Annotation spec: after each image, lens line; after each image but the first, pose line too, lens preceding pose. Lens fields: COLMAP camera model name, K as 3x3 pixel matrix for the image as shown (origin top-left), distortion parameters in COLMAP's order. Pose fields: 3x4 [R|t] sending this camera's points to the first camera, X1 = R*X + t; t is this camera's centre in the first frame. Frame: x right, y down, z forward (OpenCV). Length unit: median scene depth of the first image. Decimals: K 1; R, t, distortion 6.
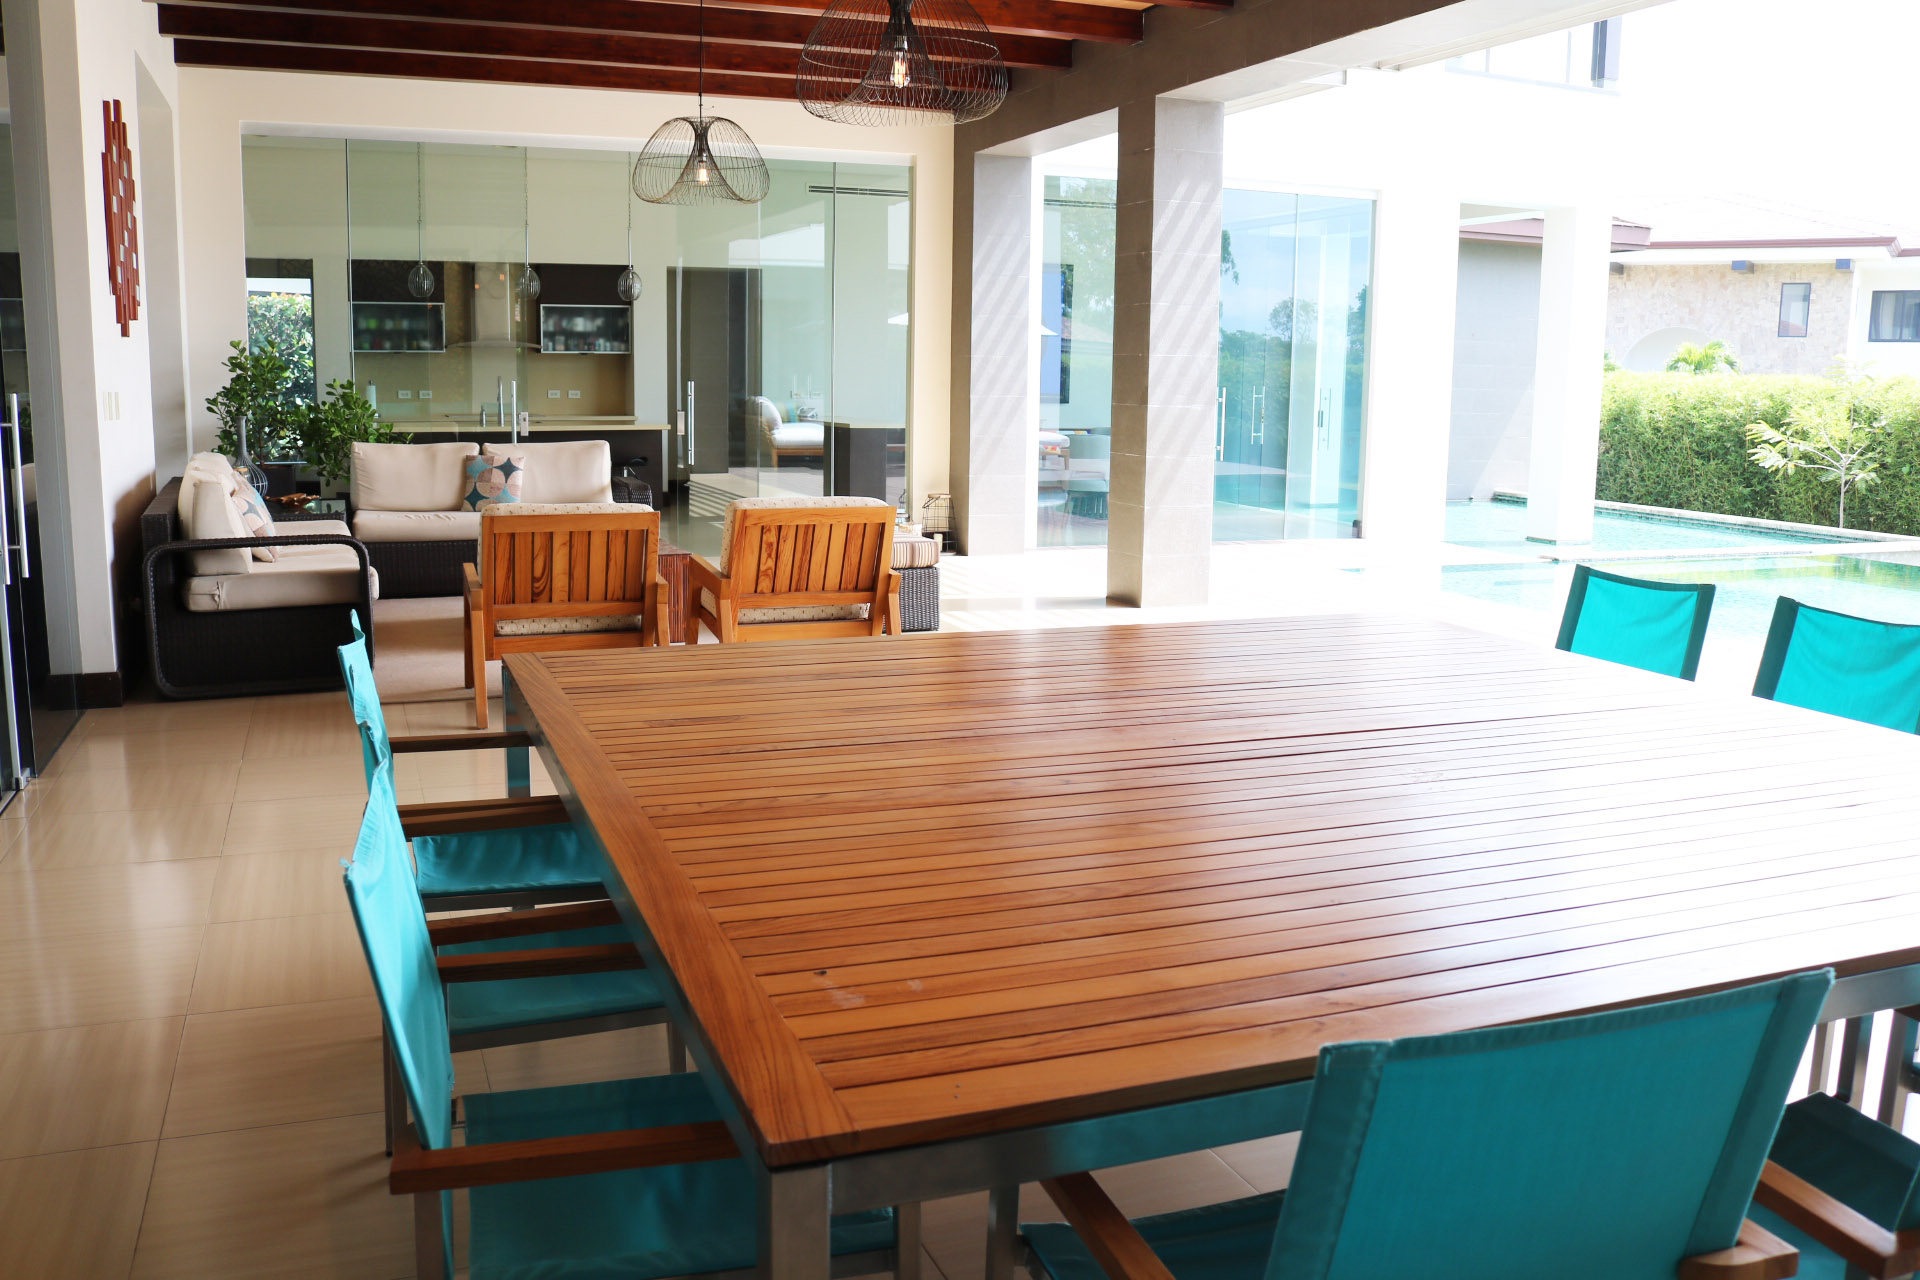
lens RADIAL K [[1589.8, 0, 959.7], [0, 1589.8, 641.5], [0, 0, 1]] dist [-0.086013, 0.000339]
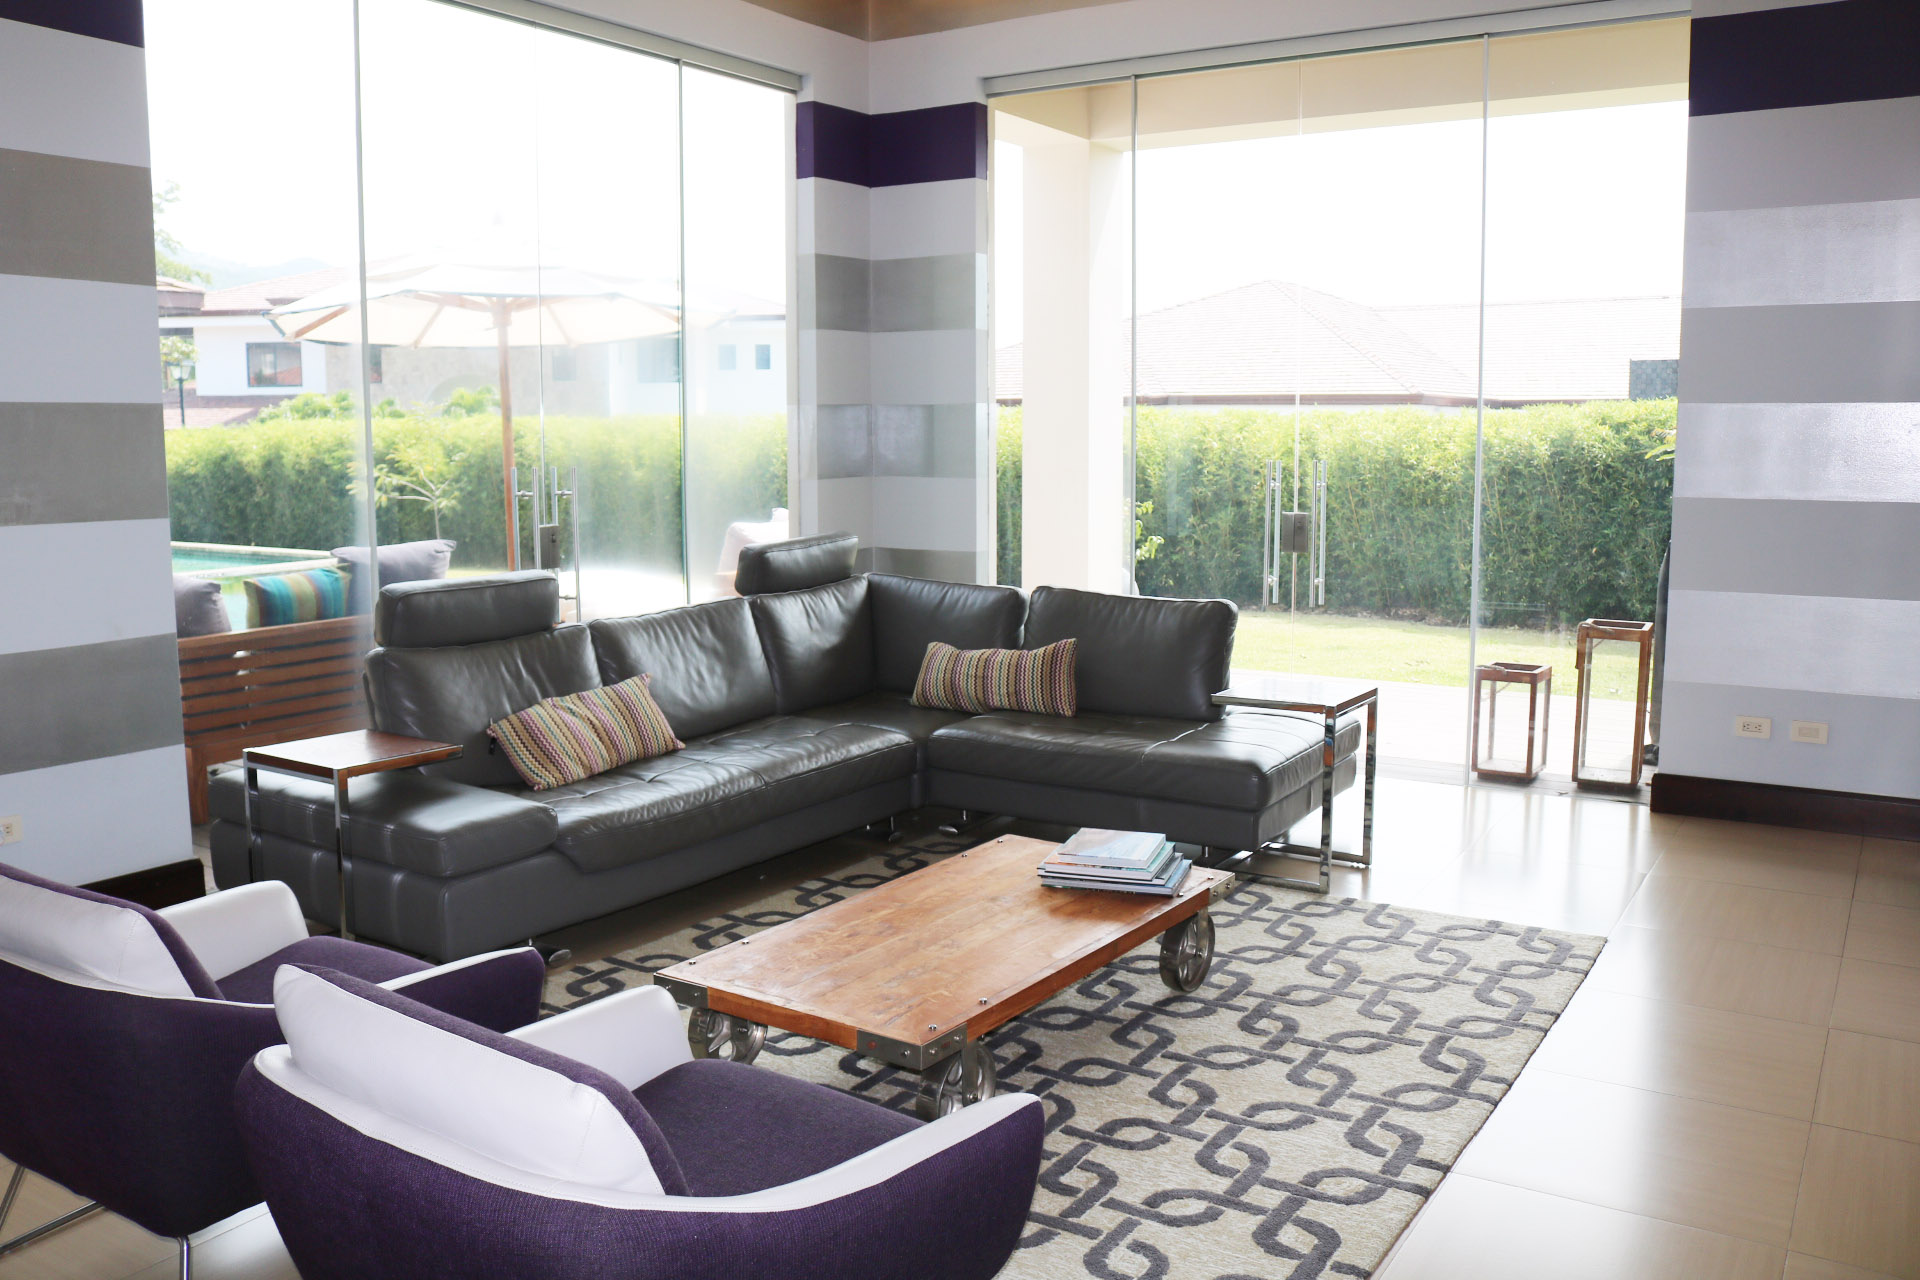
lens RADIAL K [[1589.8, 0, 959.8], [0, 1589.8, 639.3], [0, 0, 1]] dist [-0.086013, 0.000339]
pose [[0.807511, -0.095240, 0.582113, 0.166856], [0.111989, 0.993683, 0.007226, 0.028572], [-0.579124, 0.059355, 0.813076, -0.182213]]
